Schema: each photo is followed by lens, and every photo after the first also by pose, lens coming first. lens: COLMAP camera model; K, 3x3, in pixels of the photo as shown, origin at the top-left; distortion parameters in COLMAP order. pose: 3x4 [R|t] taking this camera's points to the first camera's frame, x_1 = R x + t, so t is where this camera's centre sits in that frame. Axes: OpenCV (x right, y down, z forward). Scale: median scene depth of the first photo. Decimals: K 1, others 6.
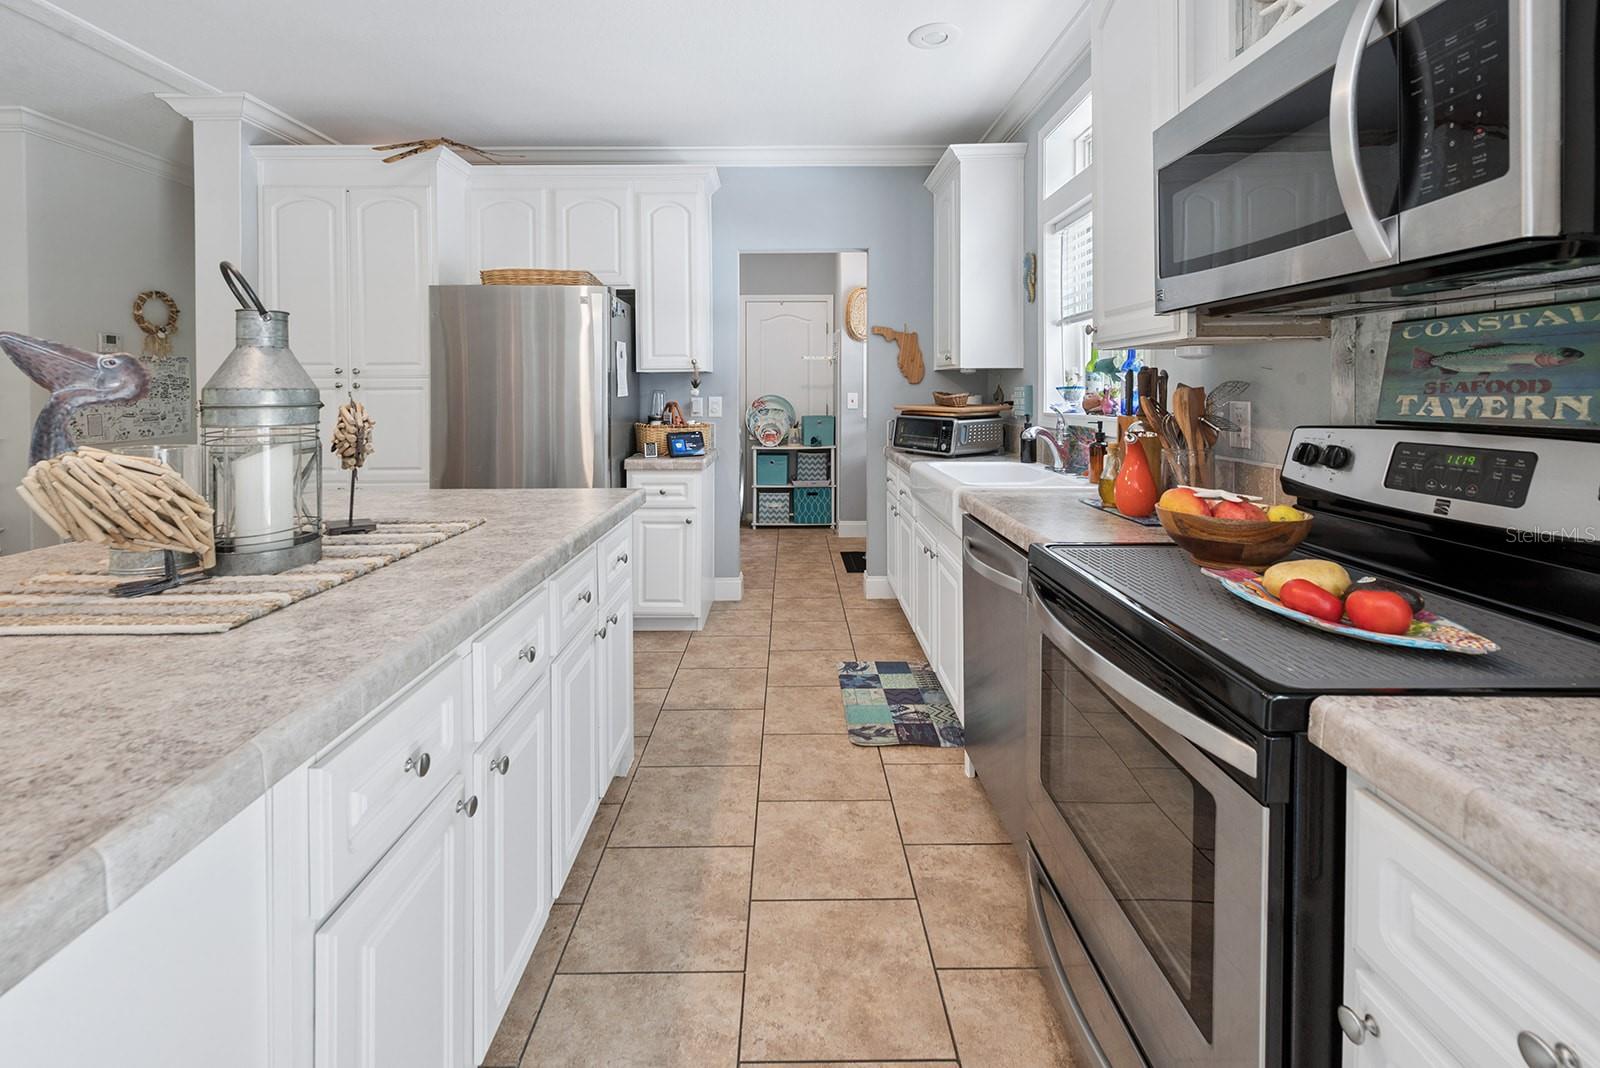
lens RADIAL K [[684.9, 0, 794.7], [0, 684.9, 389.1], [0, 0, 1]] dist [0.000953, 0.000137]
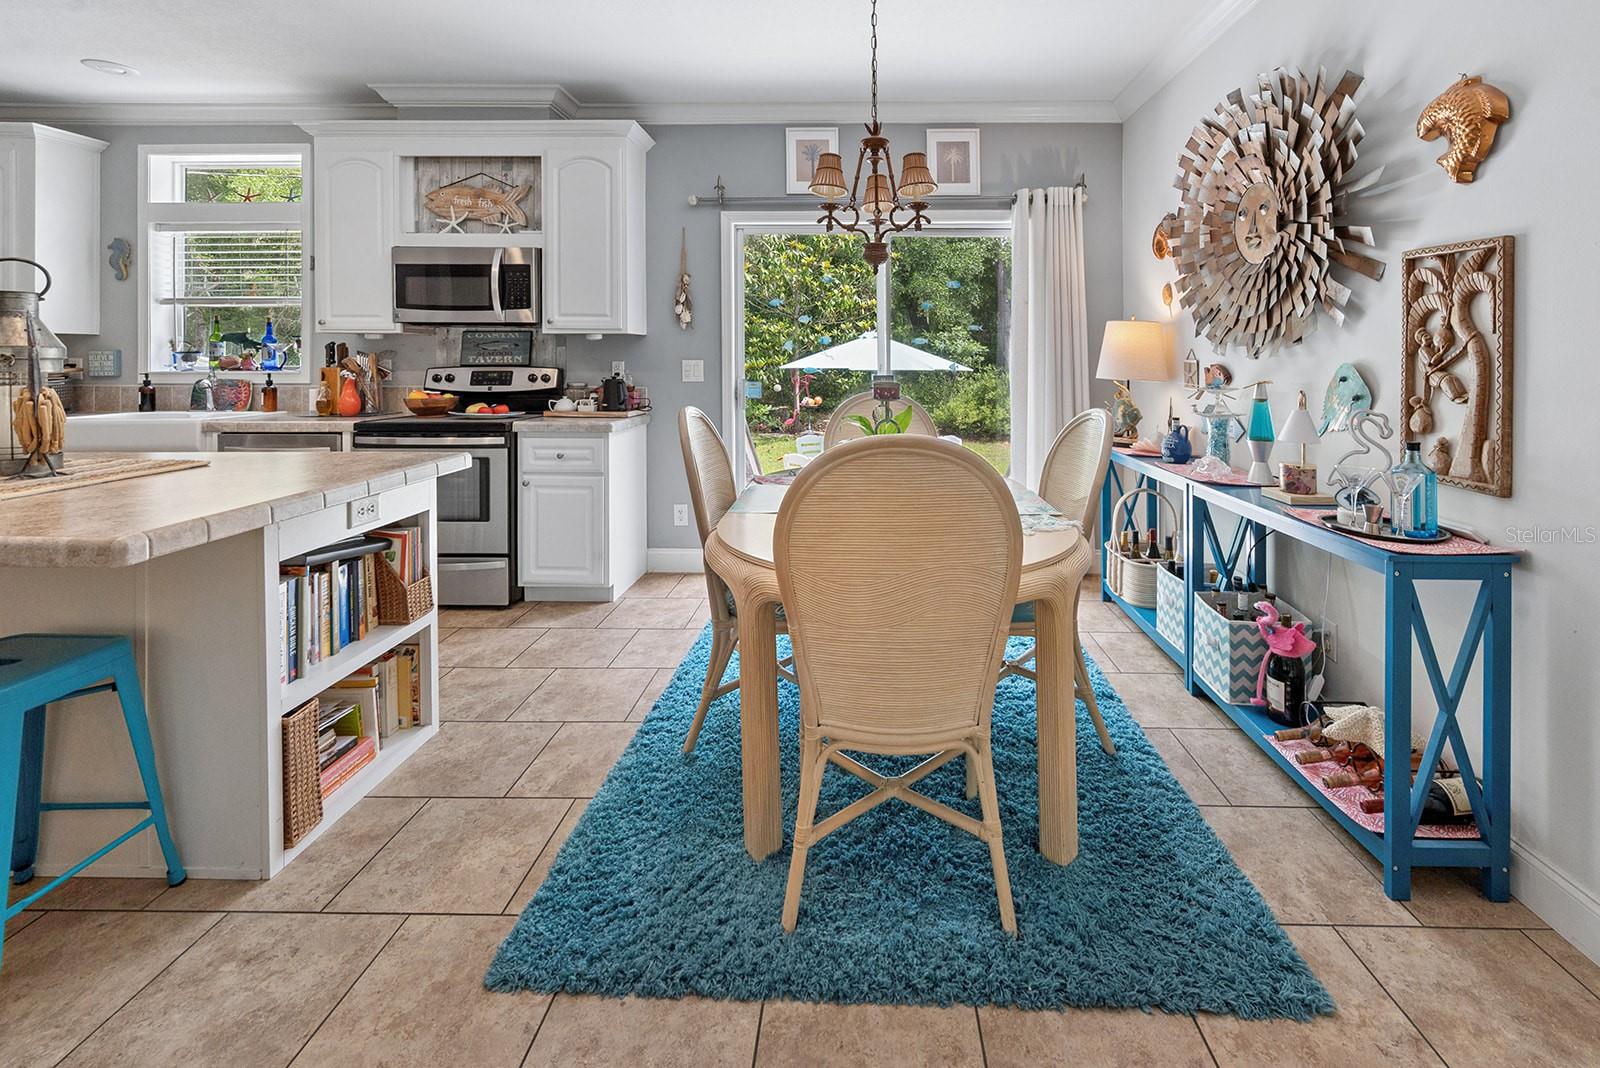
lens RADIAL K [[709.6, 0, 861.1], [0, 709.6, 358.1], [0, 0, 1]] dist [-0.002077, -0.000051]
pose [[0.009946, 0.004620, 0.999940, -2.007019], [-0.001700, 0.999988, -0.004603, 0.025897], [-0.999949, -0.001654, 0.009954, -0.687389]]
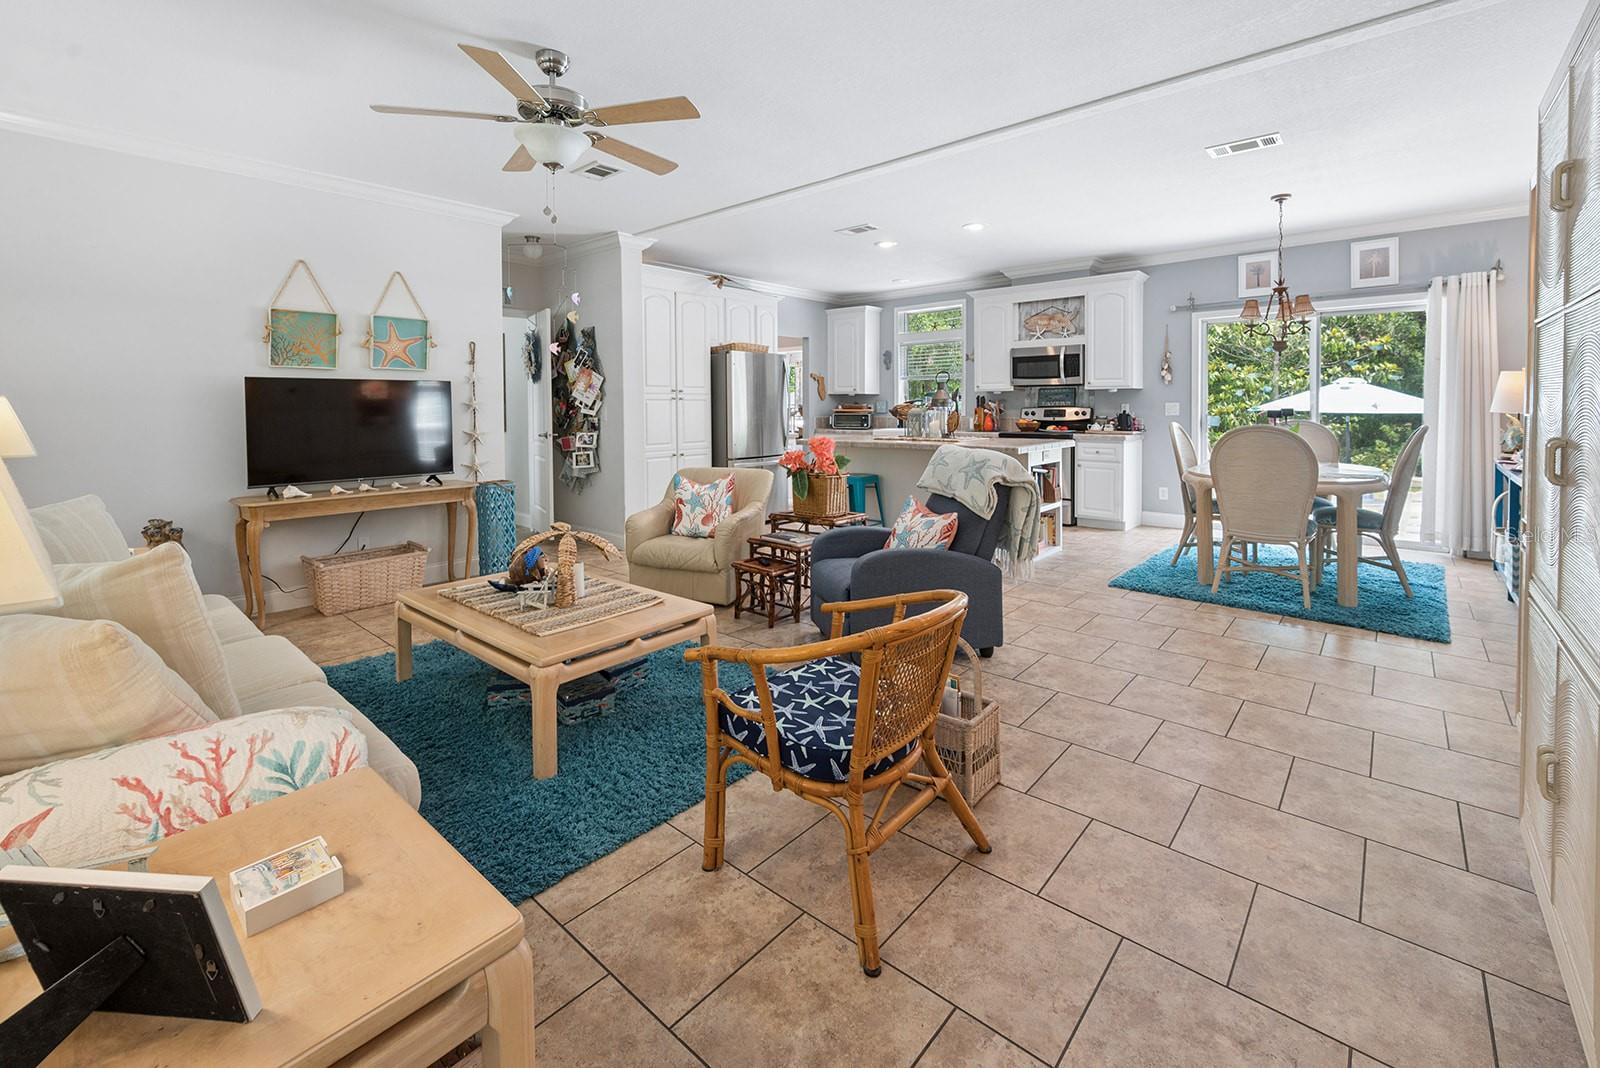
lens RADIAL K [[685.2, 0, 802.5], [0, 685.2, 430.7], [0, 0, 1]] dist [0.000136, 0.000047]
pose [[0.661145, -0.023974, 0.749875, -4.308908], [0.002354, 0.999551, 0.029881, 0.066454], [-0.750254, -0.017991, 0.660904, -1.176385]]
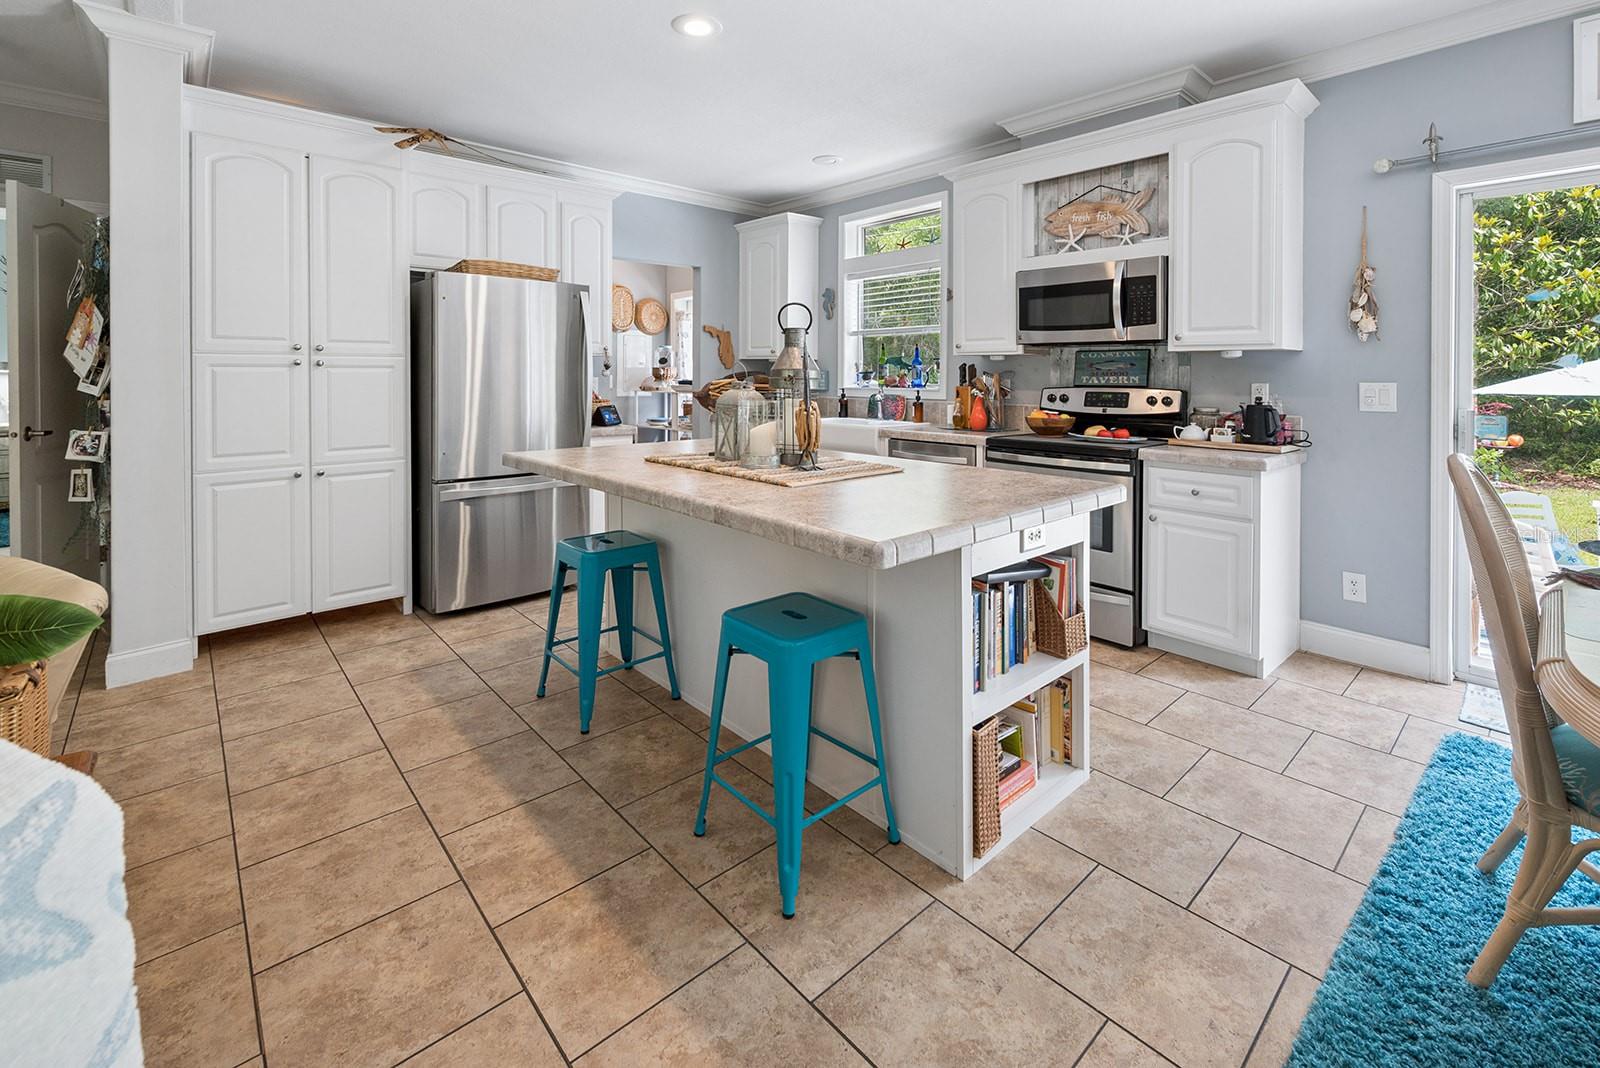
lens RADIAL K [[697.9, 0, 786.0], [0, 697.9, 384.5], [0, 0, 1]] dist [-0.000861, -0.000399]
pose [[0.753961, -0.000352, 0.656919, -1.860206], [-0.008769, 0.999905, 0.010599, 0.020608], [-0.656860, -0.013752, 0.753887, -0.392714]]
